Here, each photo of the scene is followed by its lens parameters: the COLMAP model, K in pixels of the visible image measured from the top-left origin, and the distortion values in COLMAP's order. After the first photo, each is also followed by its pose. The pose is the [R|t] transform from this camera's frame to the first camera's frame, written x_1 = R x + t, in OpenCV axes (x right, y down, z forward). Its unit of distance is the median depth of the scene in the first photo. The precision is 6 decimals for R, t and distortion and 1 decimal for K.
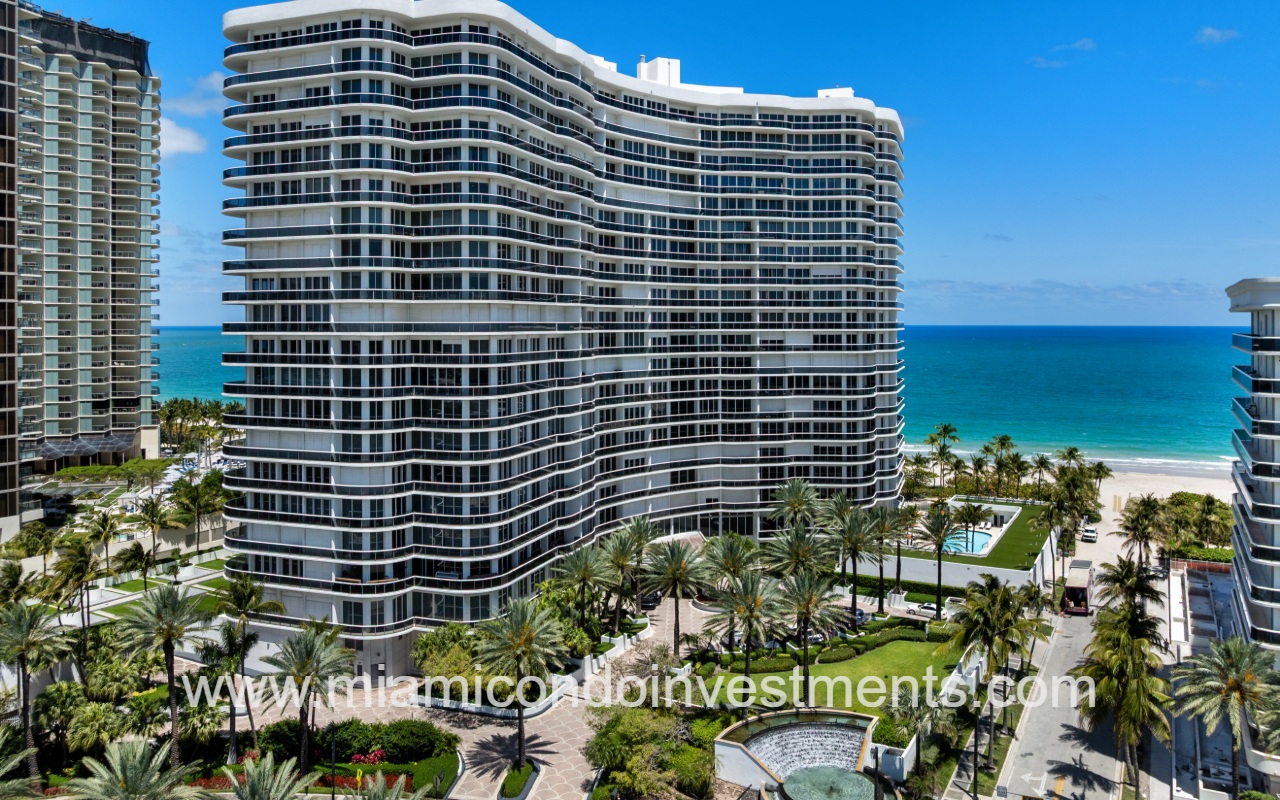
lens RADIAL K [[928.9, 0, 633.0], [0, 928.9, 317.9], [0, 0, 1]] dist [-0.039997, -0.004628]
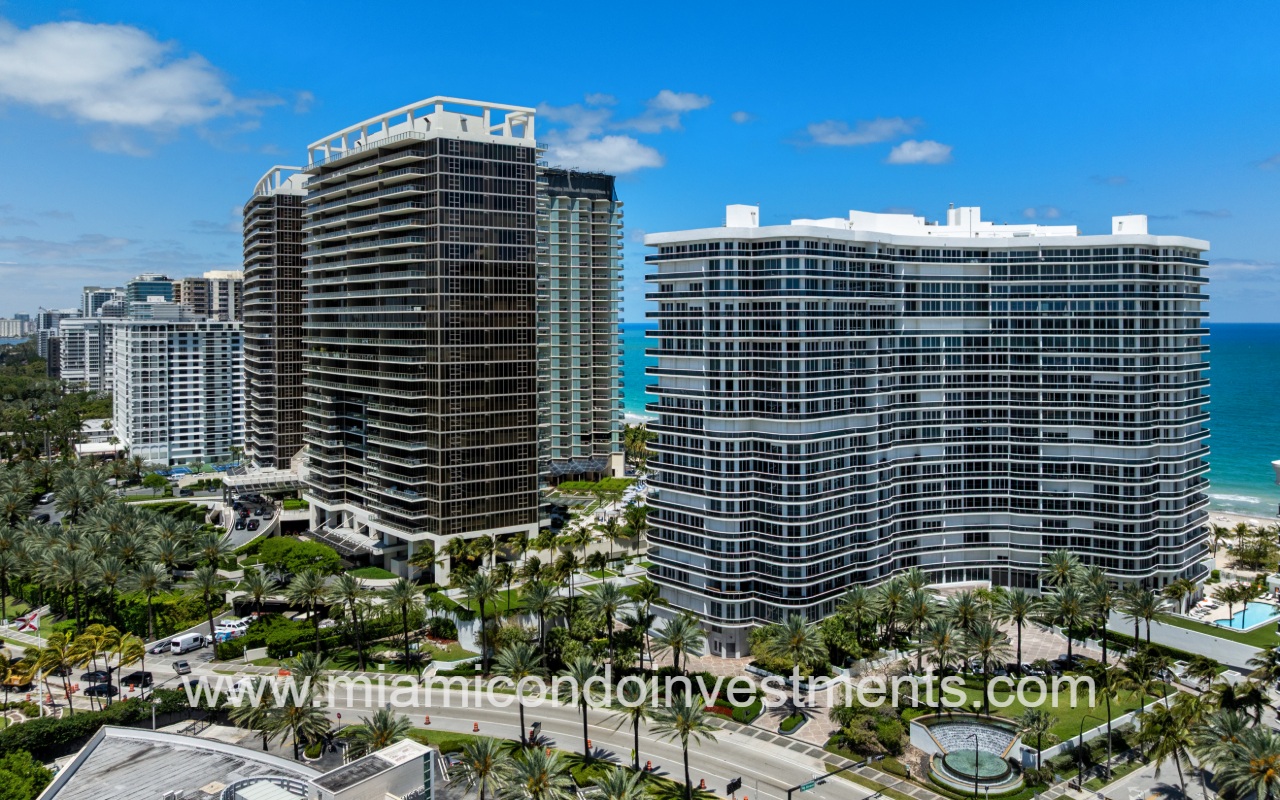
lens RADIAL K [[928.9, 0, 633.0], [0, 928.9, 317.9], [0, 0, 1]] dist [-0.039997, -0.004628]
pose [[0.884701, -0.001338, -0.466156, 0.251111], [0.003146, 0.999990, 0.003100, -0.152770], [0.466148, -0.004209, 0.884697, -0.389730]]
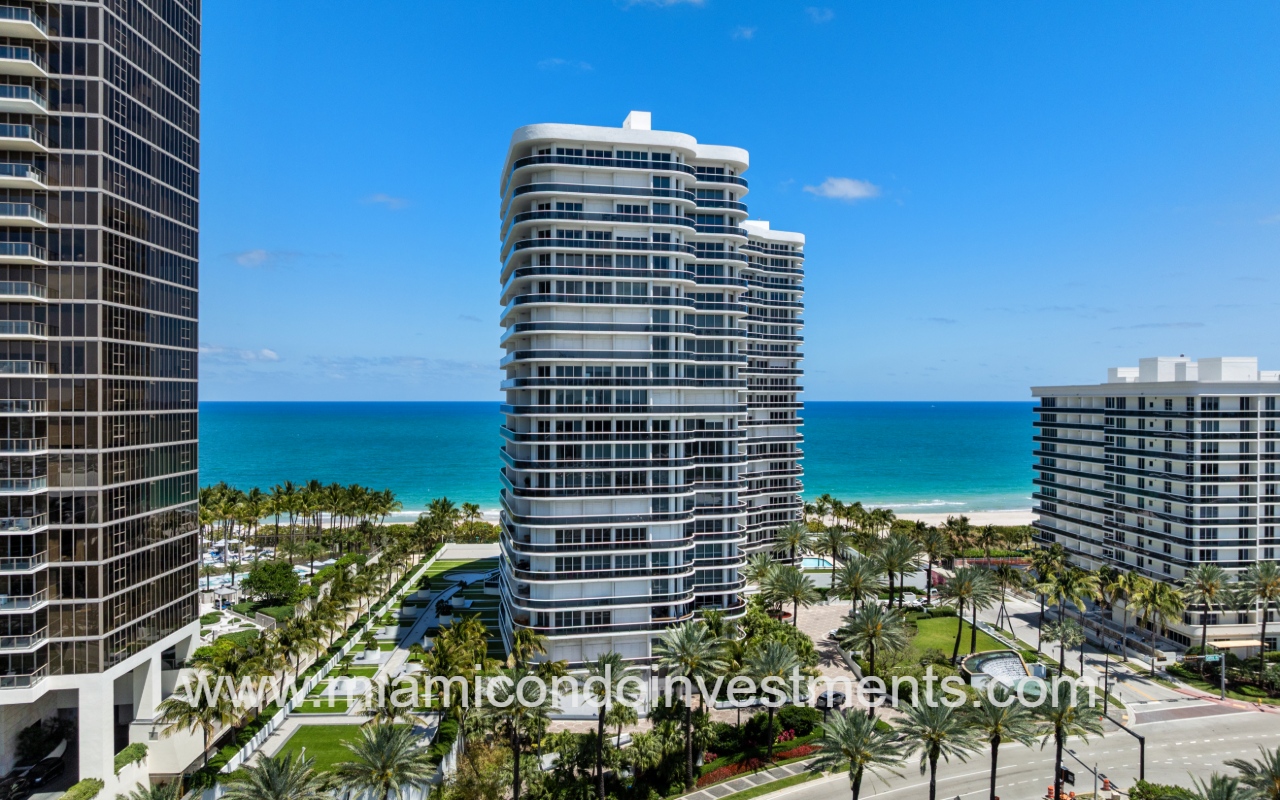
lens RADIAL K [[932.6, 0, 640.0], [0, 932.6, 400.0], [0, 0, 1]] dist [-0.054331, 0.004803]
pose [[0.843871, -0.001307, 0.536544, -0.752071], [-0.002041, 0.999982, 0.005645, -0.006863], [-0.536542, -0.005859, 0.843853, -0.007948]]
